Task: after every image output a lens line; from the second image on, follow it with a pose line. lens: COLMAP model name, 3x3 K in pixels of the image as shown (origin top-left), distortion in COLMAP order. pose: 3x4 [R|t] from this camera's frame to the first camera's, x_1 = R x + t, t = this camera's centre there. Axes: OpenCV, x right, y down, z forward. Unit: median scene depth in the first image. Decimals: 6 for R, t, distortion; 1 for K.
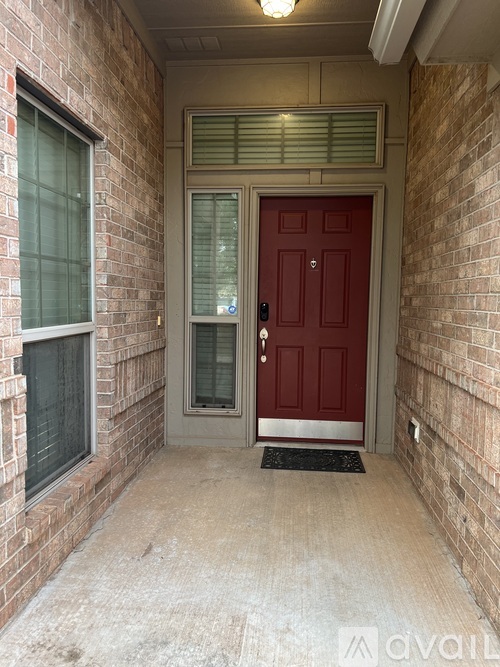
lens RADIAL K [[506.7, 0, 250.2], [0, 506.7, 332.3], [0, 0, 1]] dist [0.058093, -0.017912]
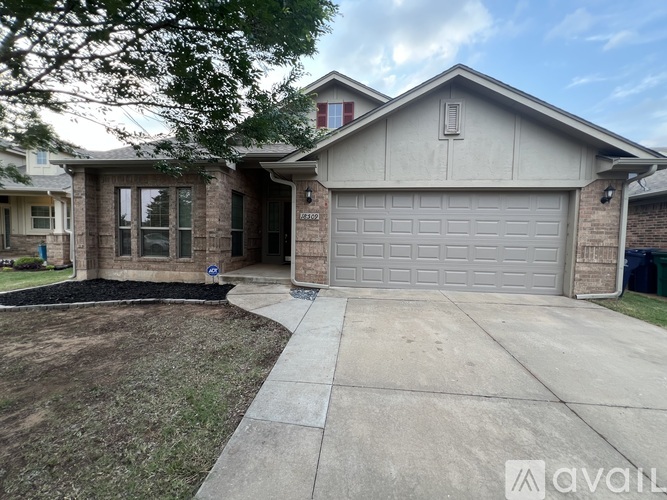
lens RADIAL K [[269.8, 0, 331.8], [0, 269.8, 250.3], [0, 0, 1]] dist [-0.000190, 0.000869]
pose [[0.999900, 0.004553, -0.013384, 0.620232], [-0.004795, 0.999824, -0.018142, 0.232788], [0.013299, 0.018205, 0.999746, -1.700345]]
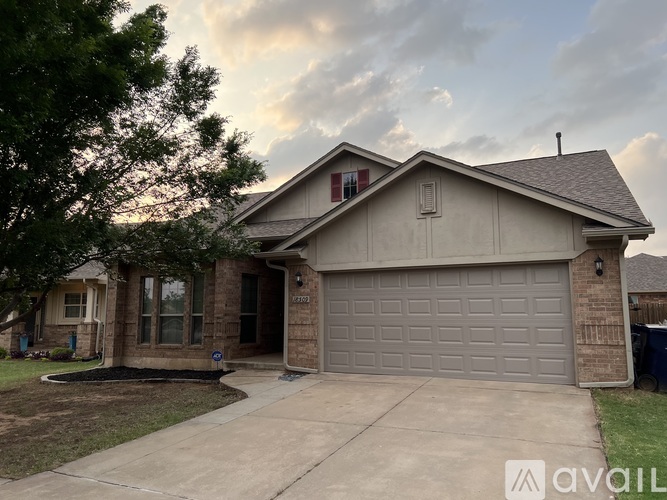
lens RADIAL K [[506.7, 0, 335.3], [0, 506.7, 250.0], [0, 0, 1]] dist [0.058093, -0.017912]
pose [[0.946411, -0.061538, -0.317047, 1.881081], [-0.002862, 0.980043, -0.198766, 0.334644], [0.322951, 0.189022, 0.927347, -3.197639]]
